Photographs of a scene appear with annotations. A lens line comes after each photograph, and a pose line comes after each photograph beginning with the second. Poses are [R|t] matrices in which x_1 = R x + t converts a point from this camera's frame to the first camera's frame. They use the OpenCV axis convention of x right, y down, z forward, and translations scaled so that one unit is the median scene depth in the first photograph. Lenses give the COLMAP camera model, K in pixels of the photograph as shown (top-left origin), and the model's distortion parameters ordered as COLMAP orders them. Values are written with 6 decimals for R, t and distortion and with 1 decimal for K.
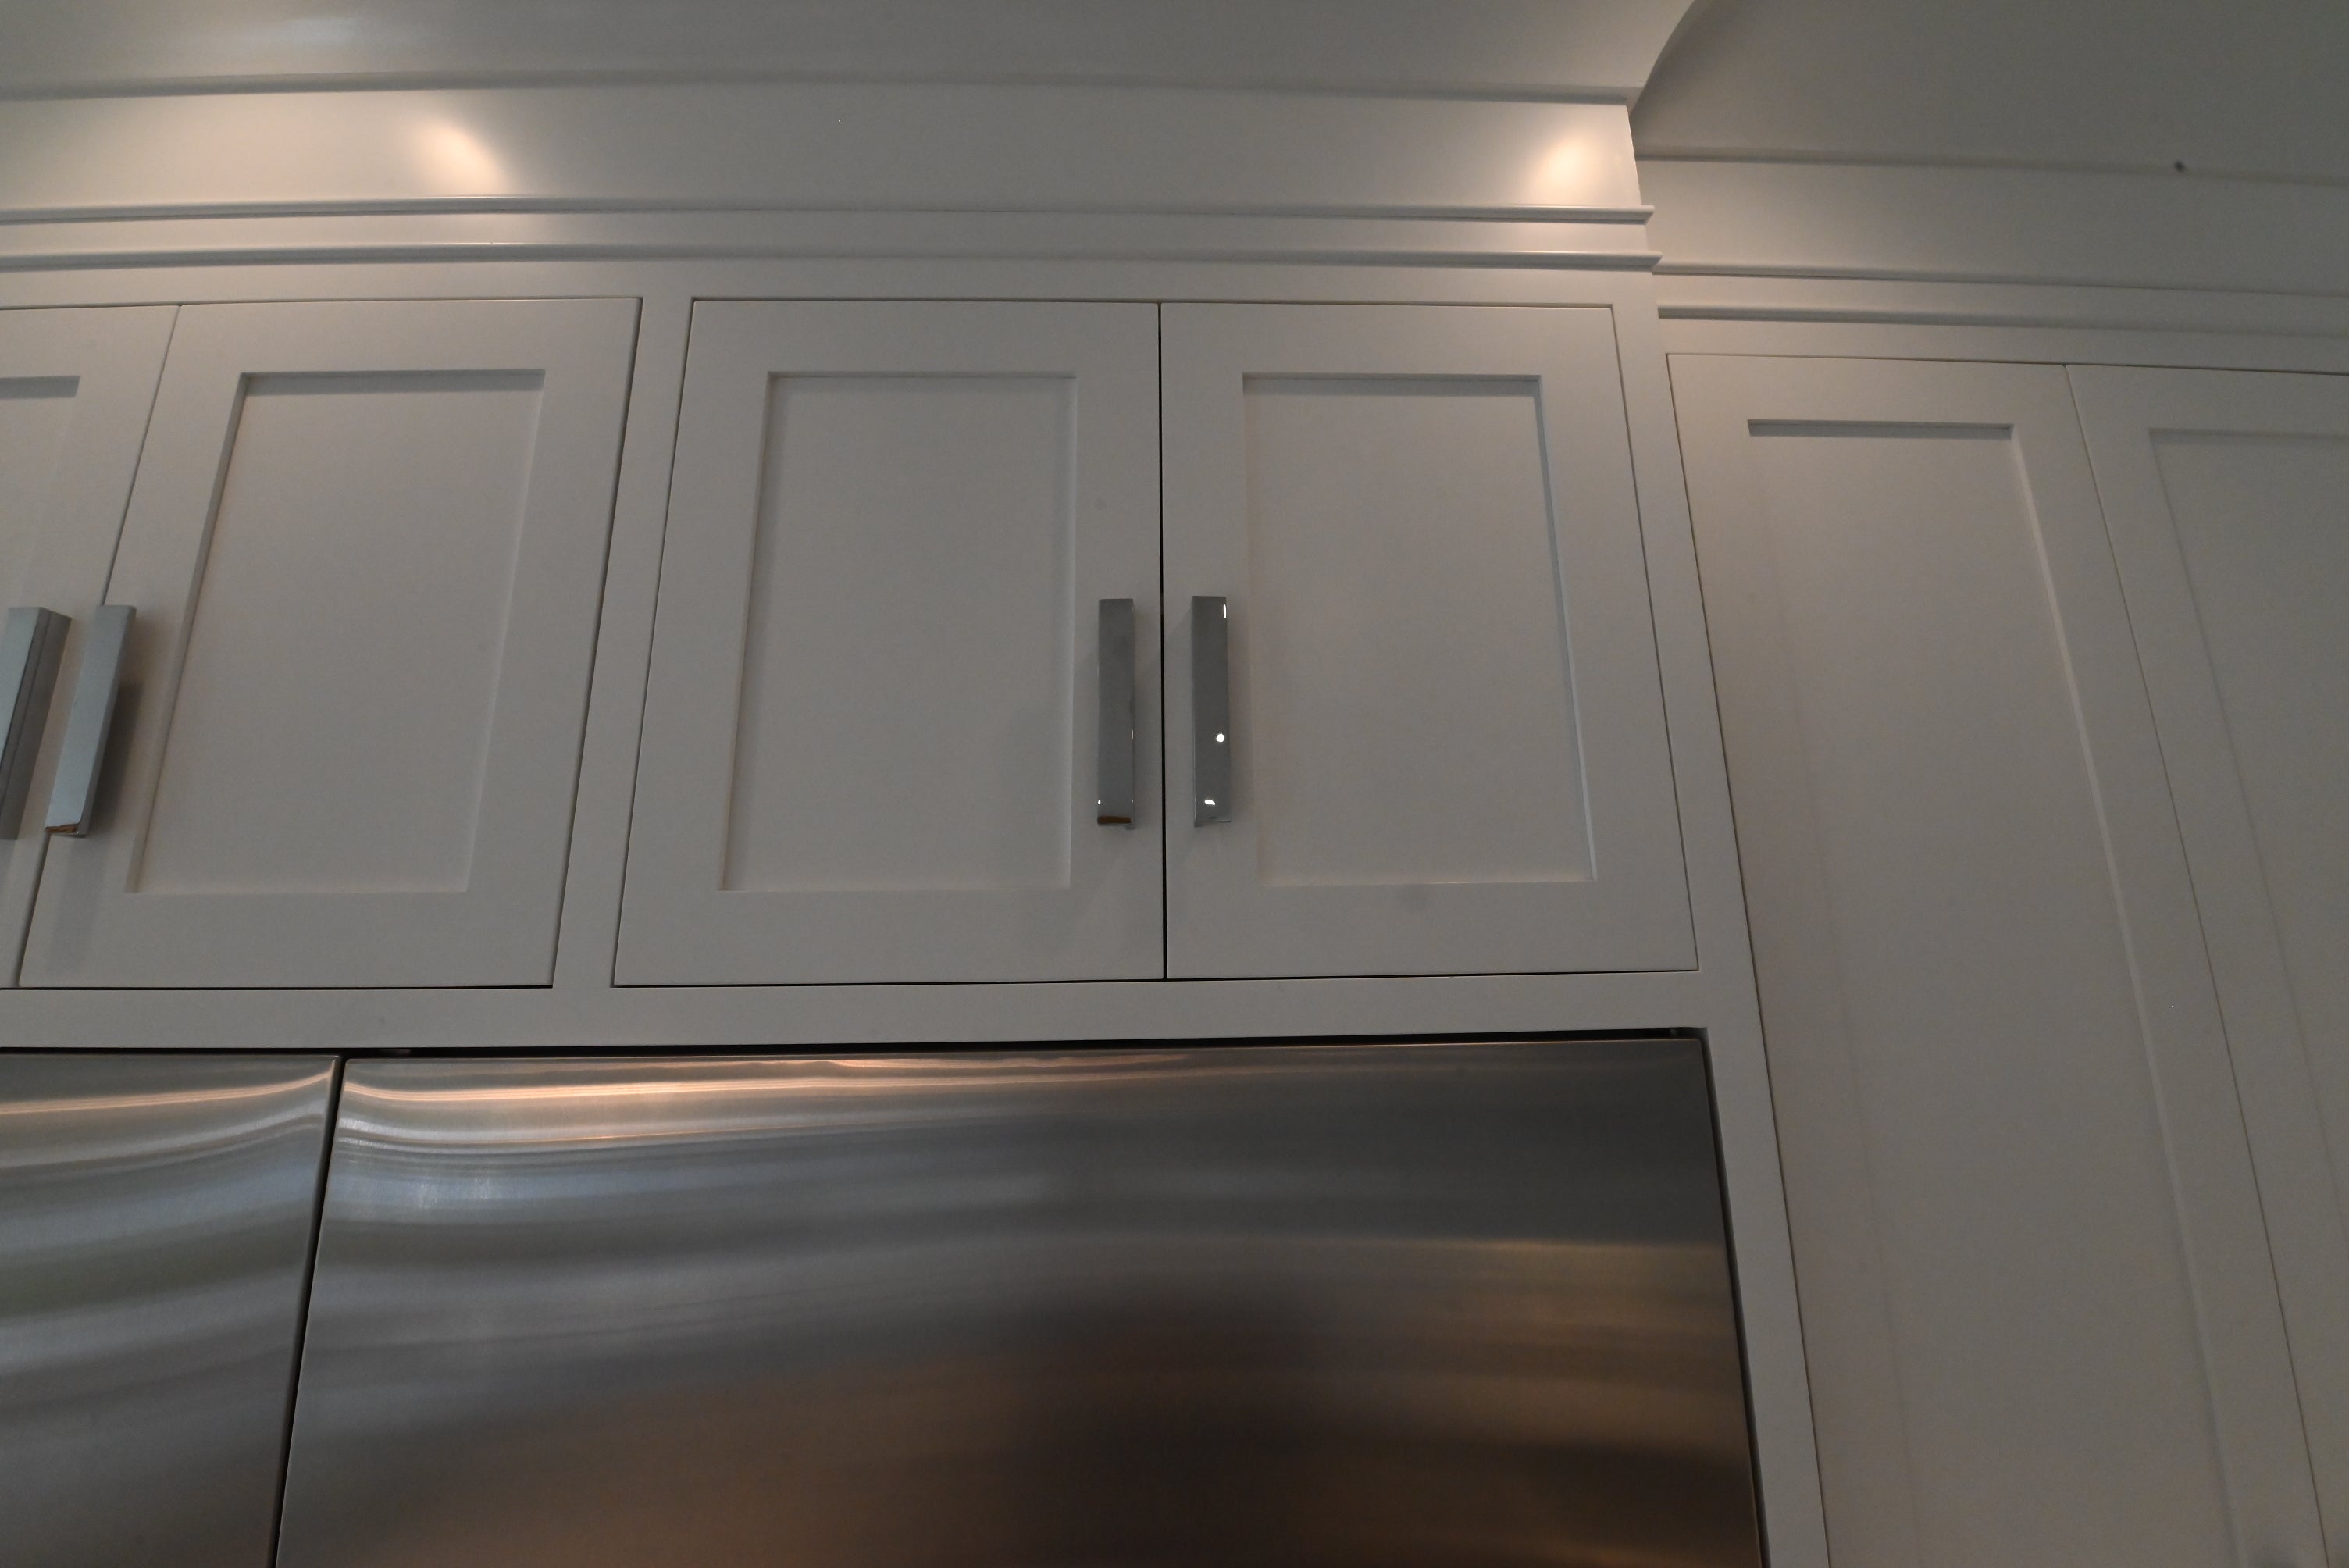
lens RADIAL K [[990.4, 0, 1203.8], [0, 990.4, 763.3], [0, 0, 1]] dist [-0.008495, -0.006255]
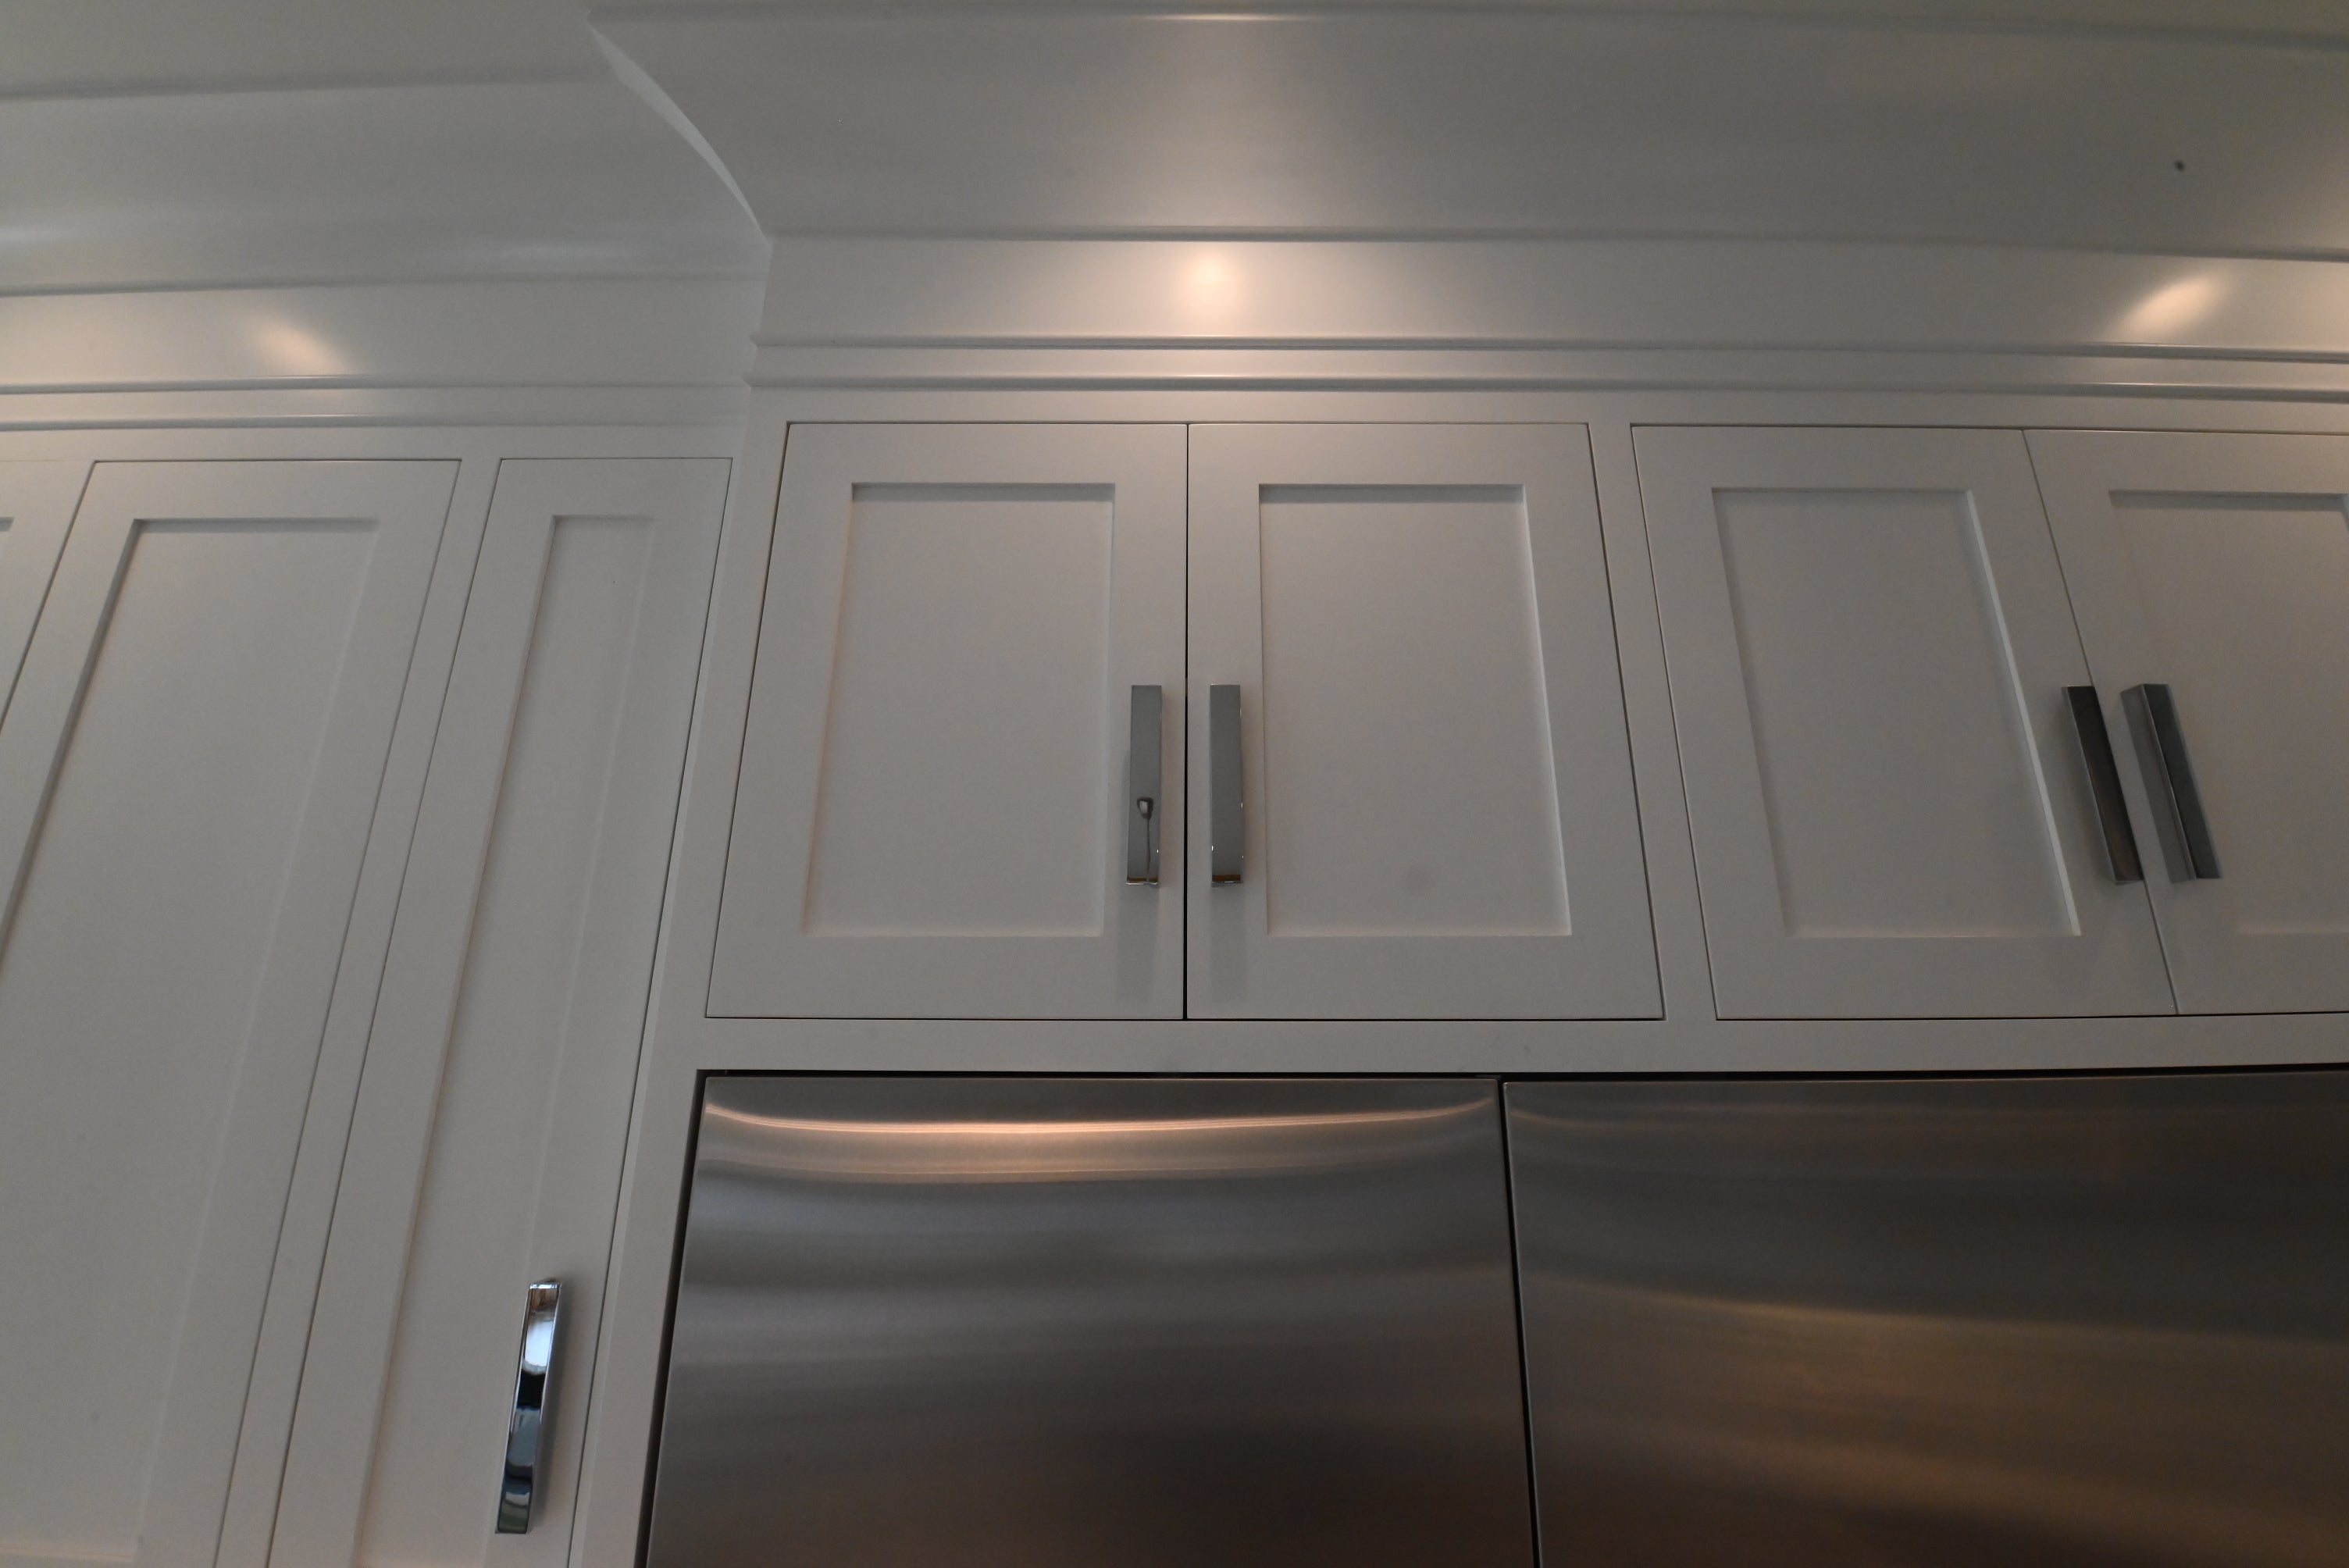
lens RADIAL K [[876.1, 0, 1169.5], [0, 876.1, 807.3], [0, 0, 1]] dist [-0.002738, -0.001351]
pose [[0.999702, 0.007558, -0.023215, -1.062577], [-0.008096, 0.999699, -0.023175, 0.007101], [0.023032, 0.023356, 0.999462, -0.031940]]
